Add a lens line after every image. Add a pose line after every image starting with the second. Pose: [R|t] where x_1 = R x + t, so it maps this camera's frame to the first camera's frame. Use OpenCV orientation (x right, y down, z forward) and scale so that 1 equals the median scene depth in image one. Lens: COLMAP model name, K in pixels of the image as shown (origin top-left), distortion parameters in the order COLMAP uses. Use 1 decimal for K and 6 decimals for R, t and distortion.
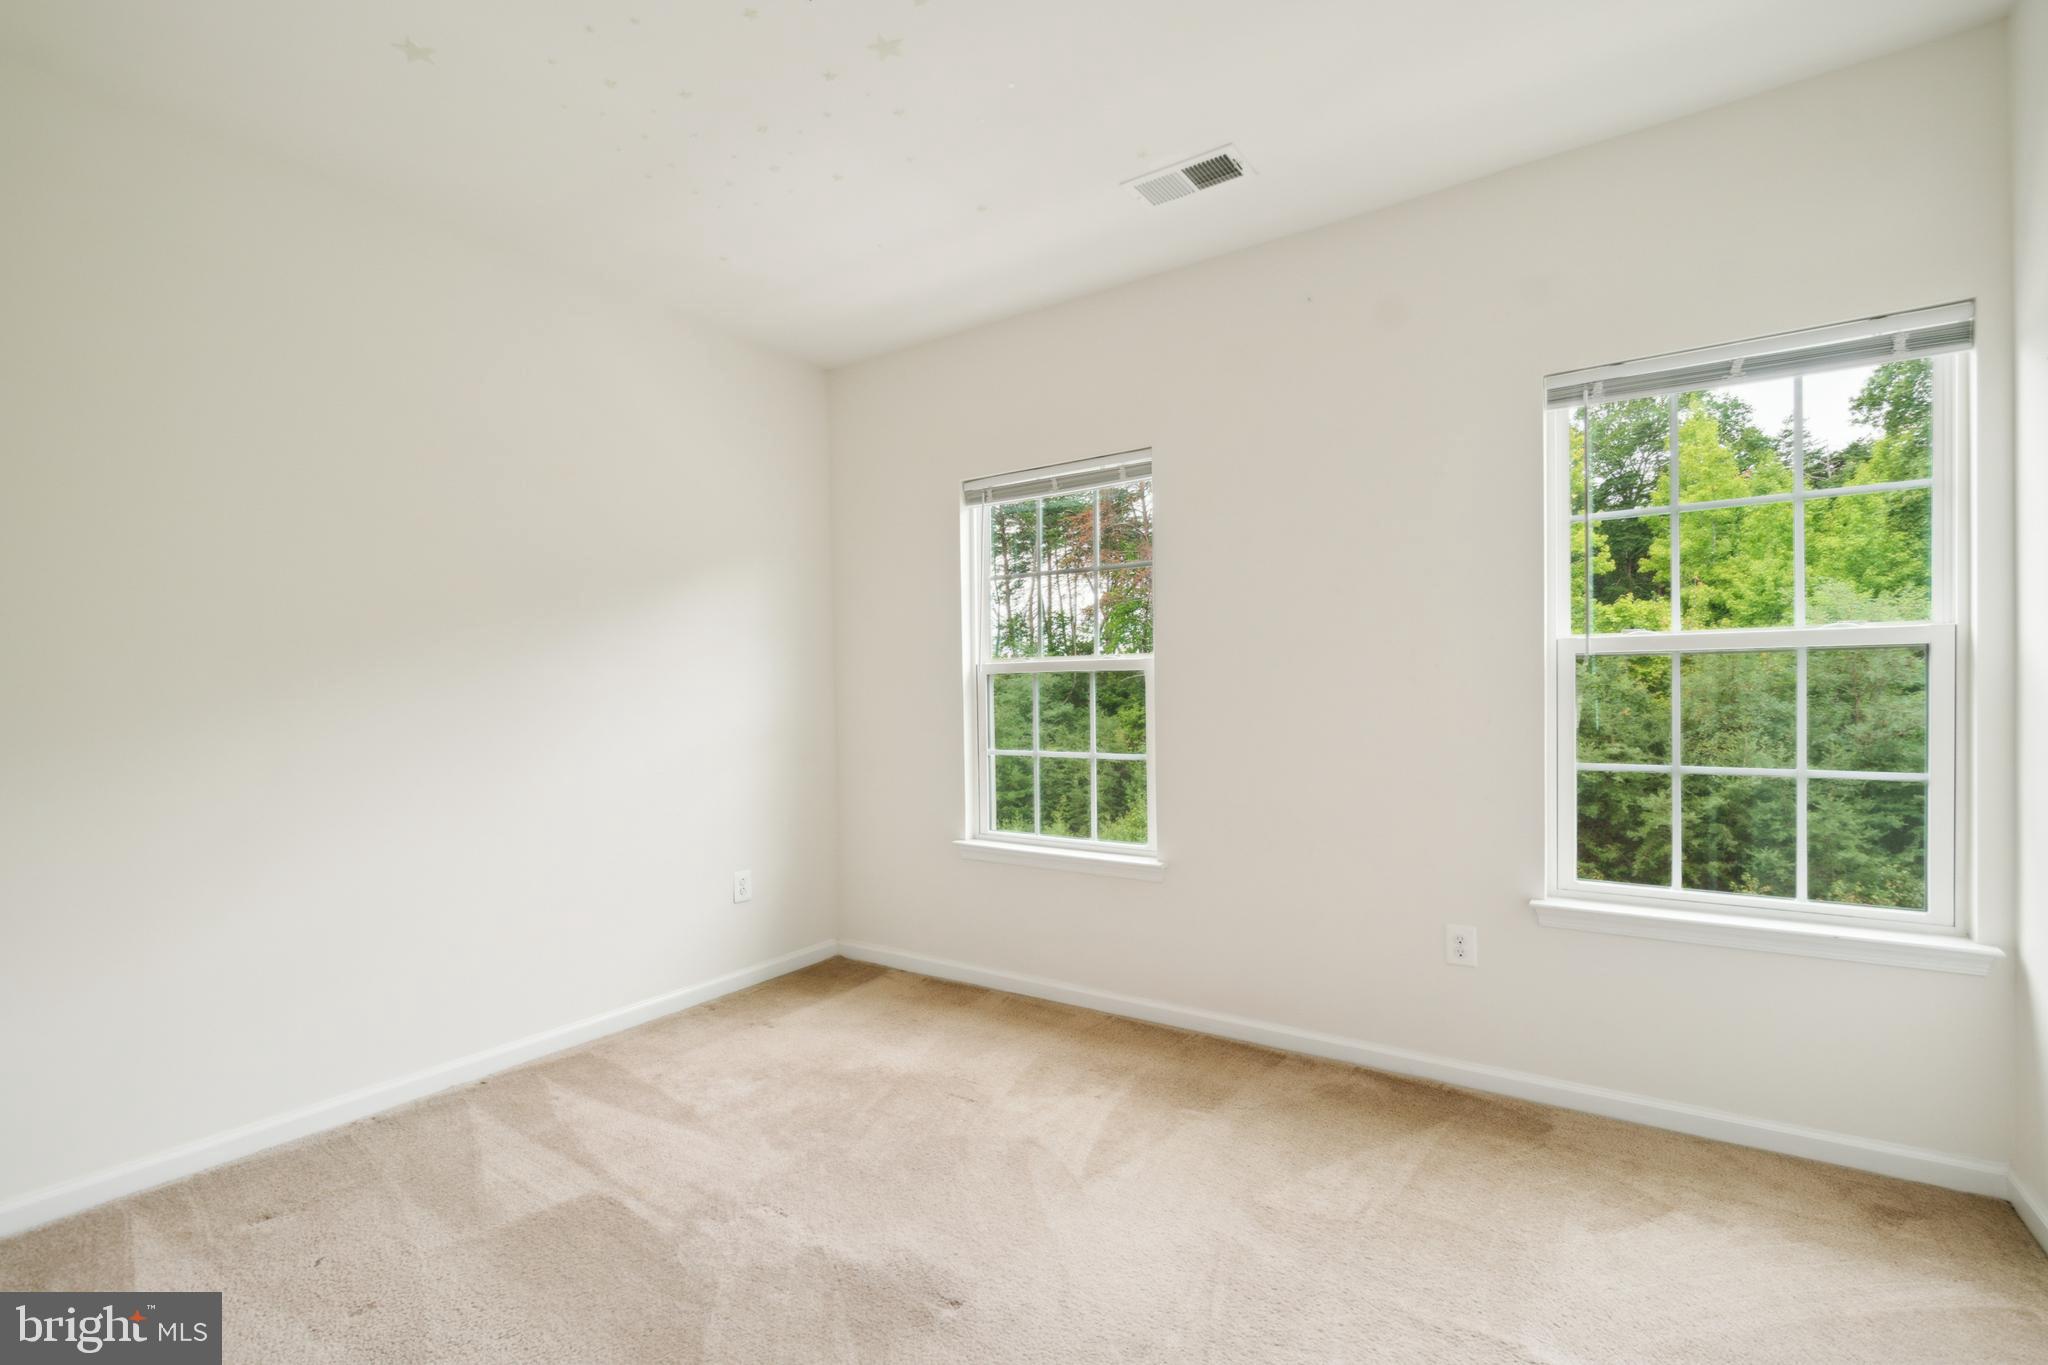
lens RADIAL K [[915.8, 0, 1027.0], [0, 915.8, 695.0], [0, 0, 1]] dist [-0.000451, -0.000238]
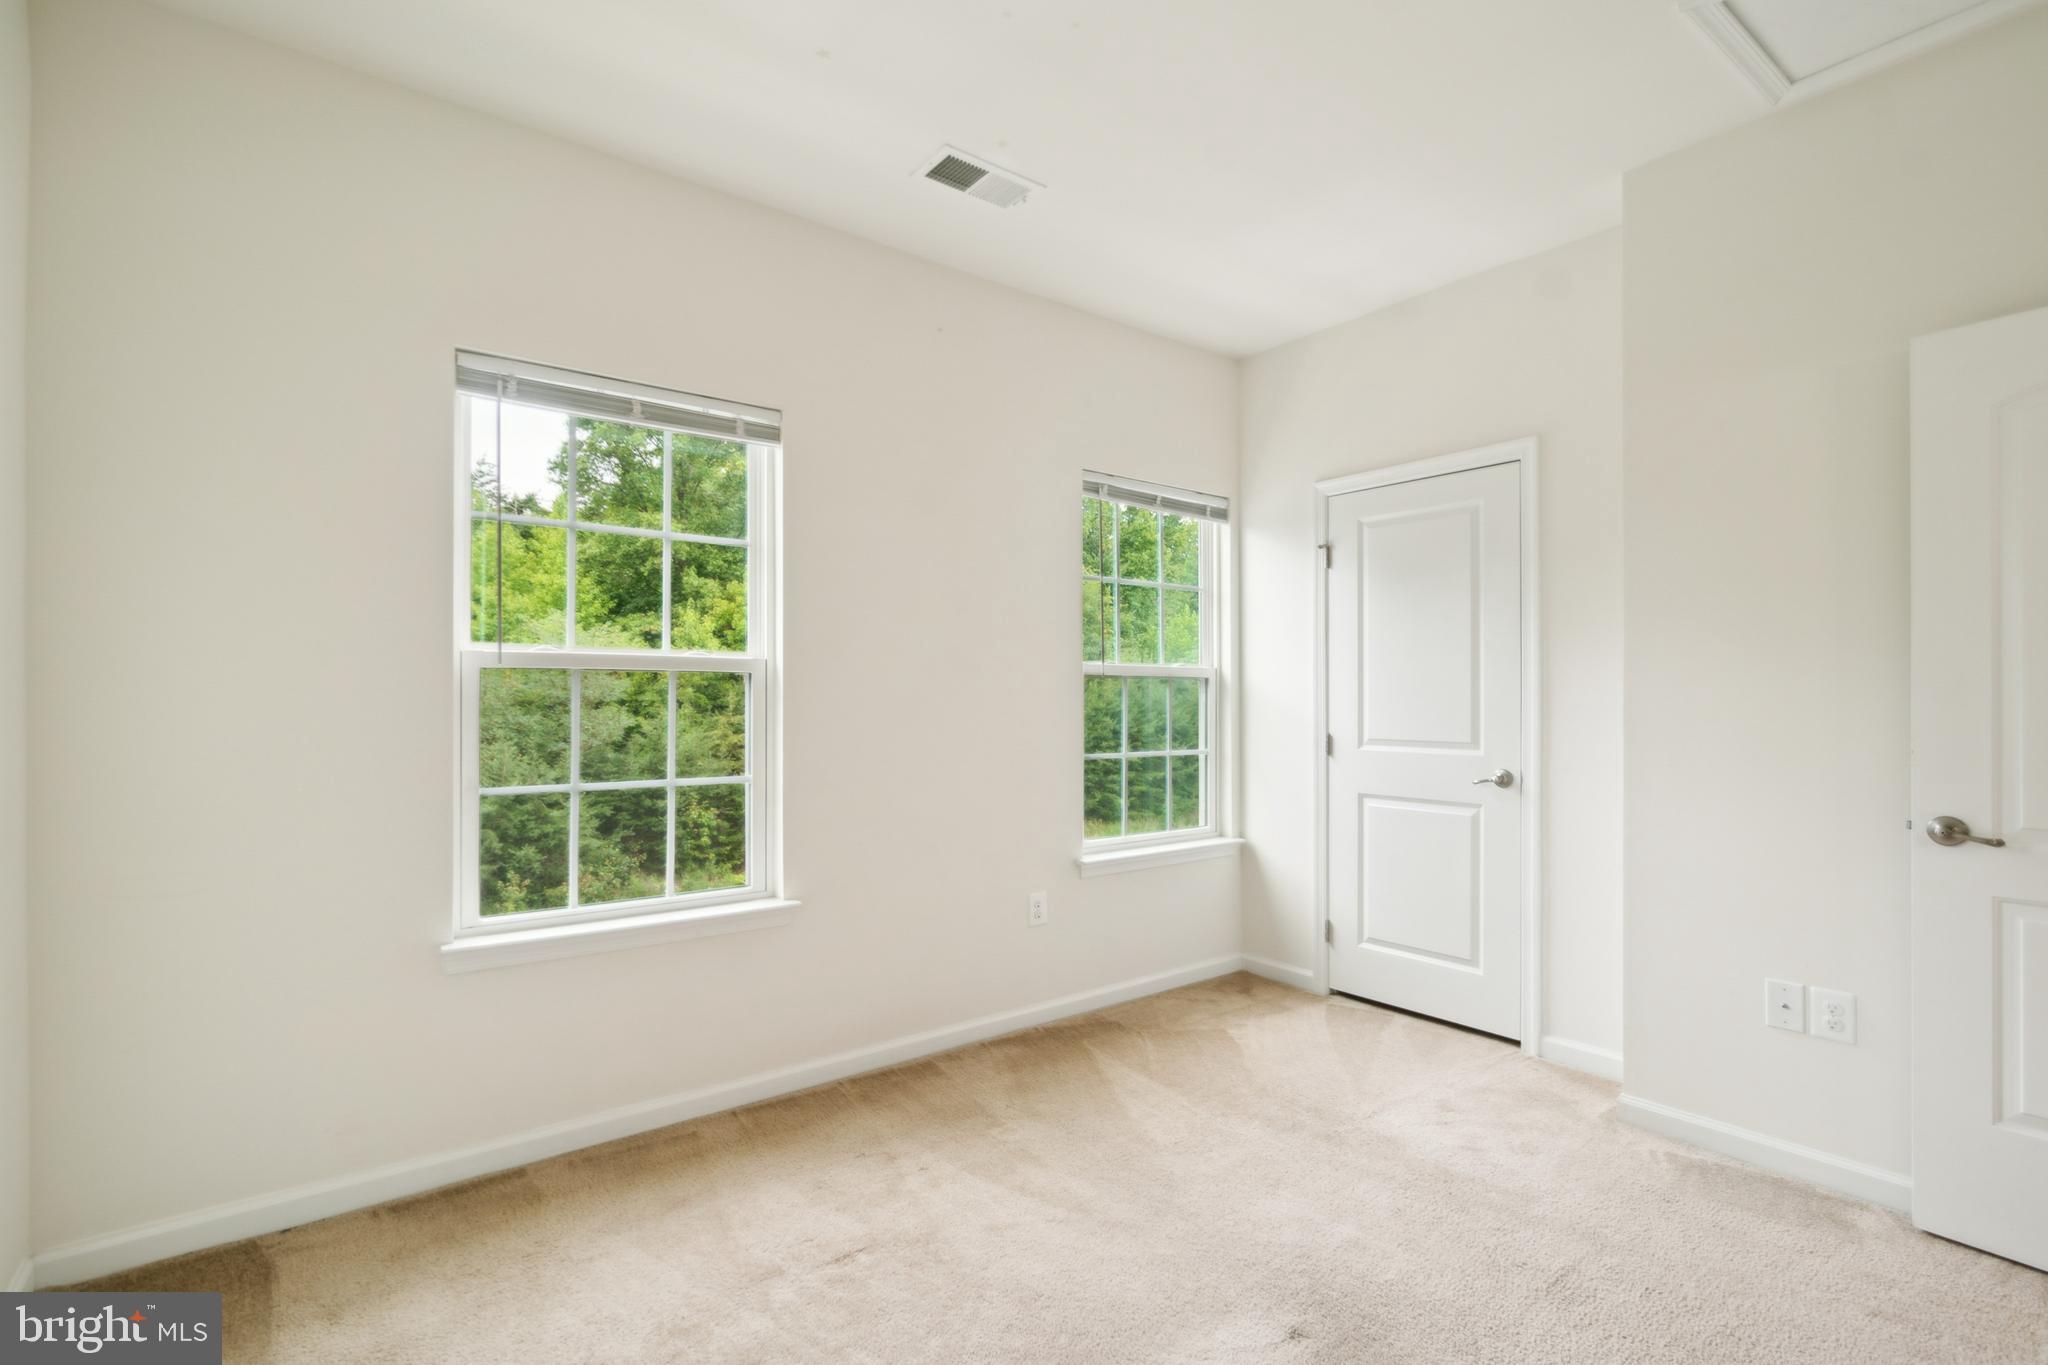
lens RADIAL K [[925.0, 0, 1024.0], [0, 925.0, 682.5], [0, 0, 1]] dist [-0.000706, -0.000228]
pose [[0.324943, 0.029717, 0.945267, -0.610274], [-0.002893, 0.999533, -0.030429, 0.006606], [-0.945729, 0.007153, 0.324877, 0.524591]]
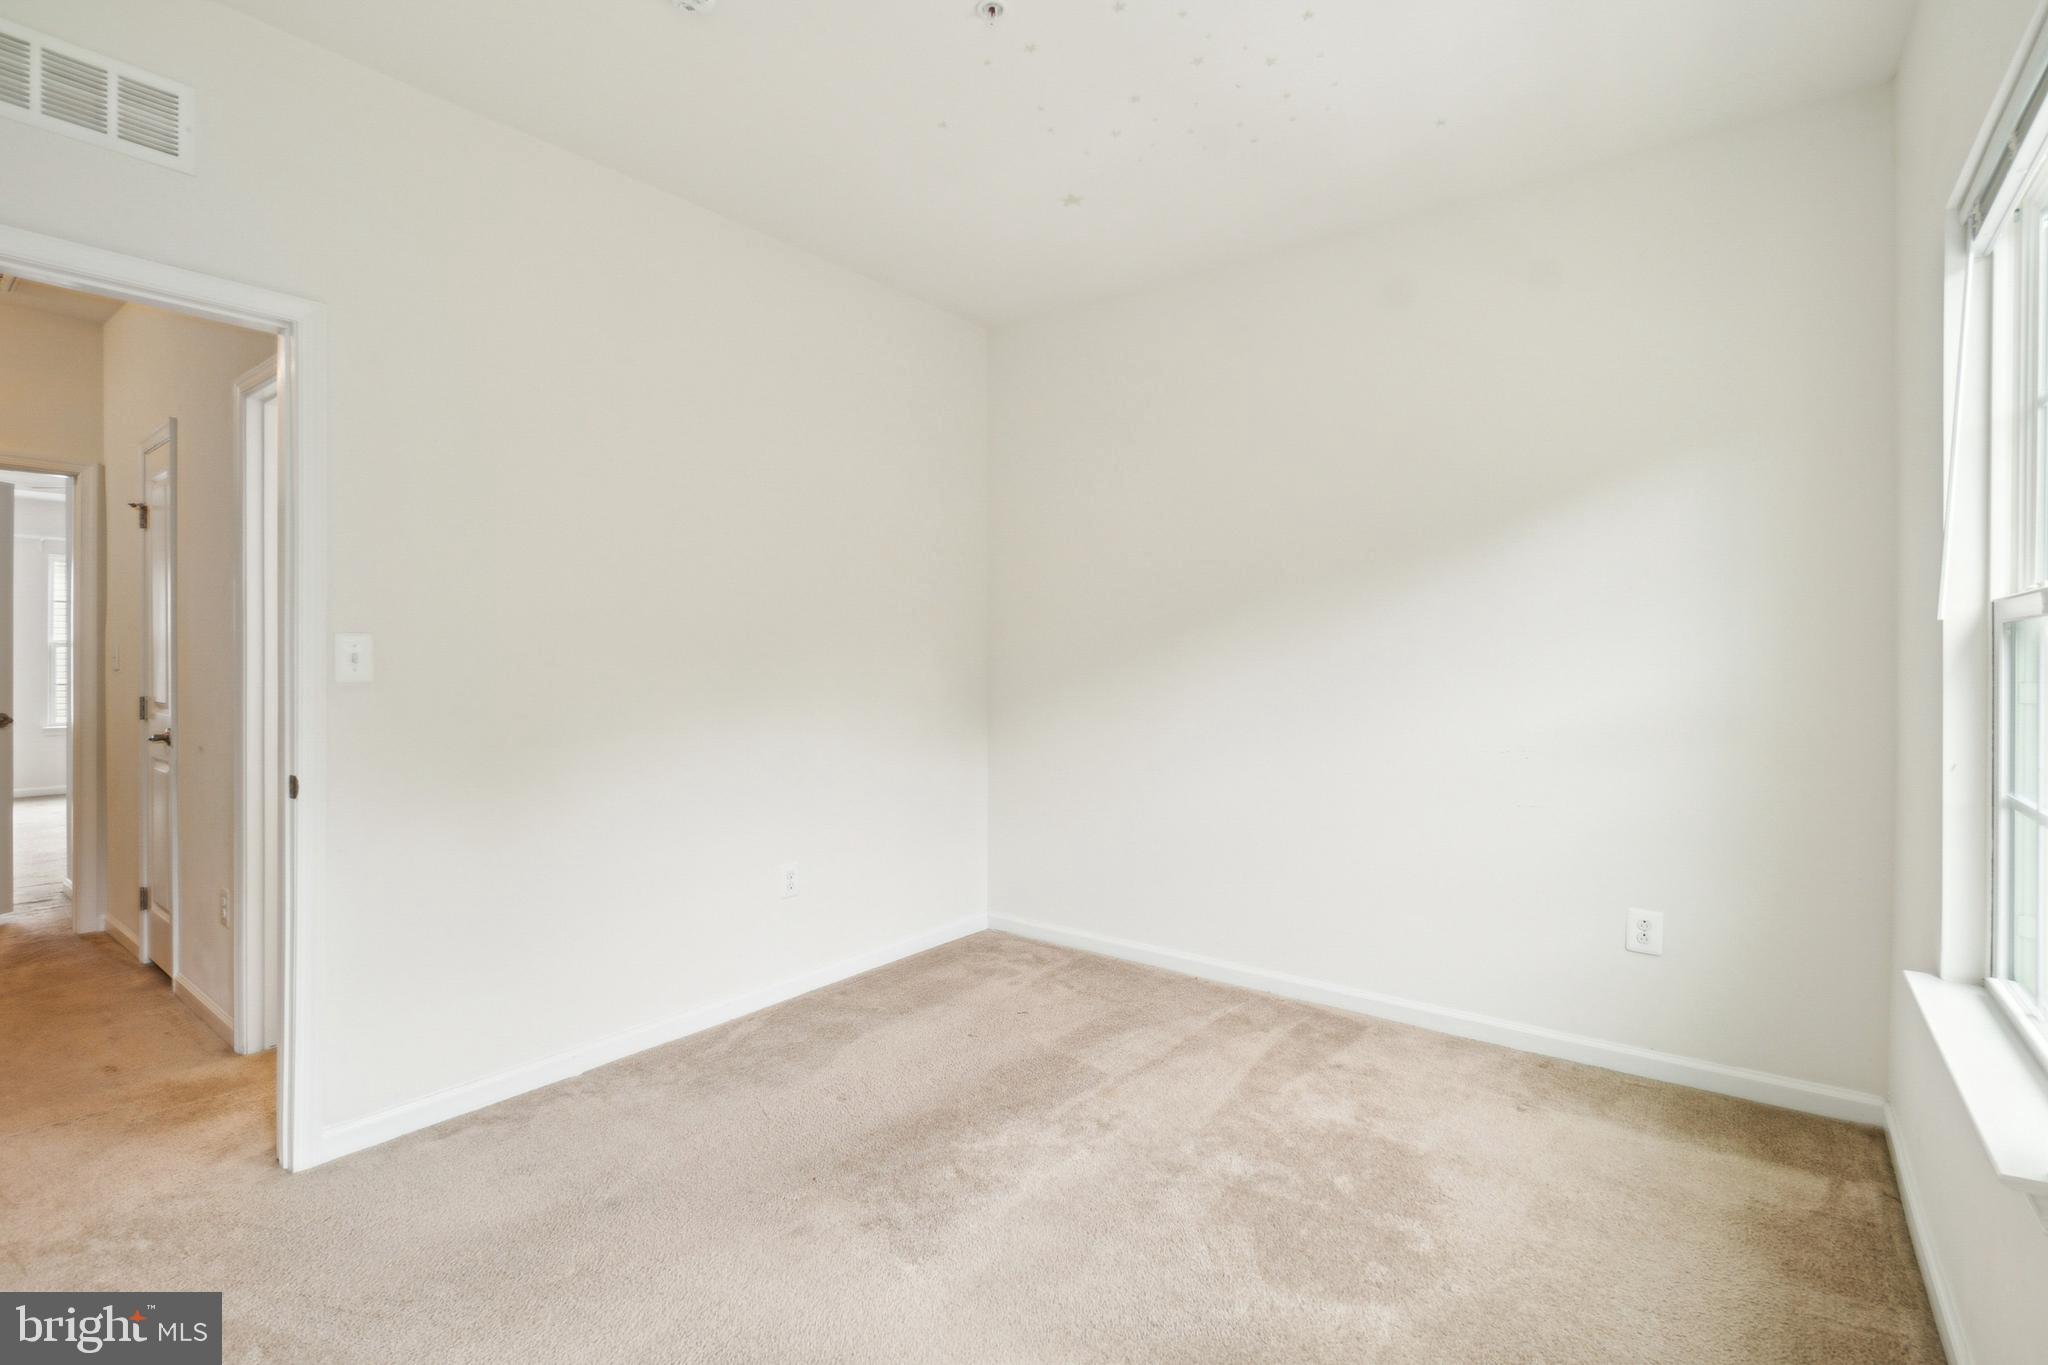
lens RADIAL K [[925.0, 0, 1024.0], [0, 925.0, 682.5], [0, 0, 1]] dist [-0.000706, -0.000228]
pose [[-0.074852, 0.019977, -0.996995, 0.497548], [-0.000940, 0.999797, 0.020103, 0.004525], [0.997194, 0.002442, -0.074818, 0.671167]]
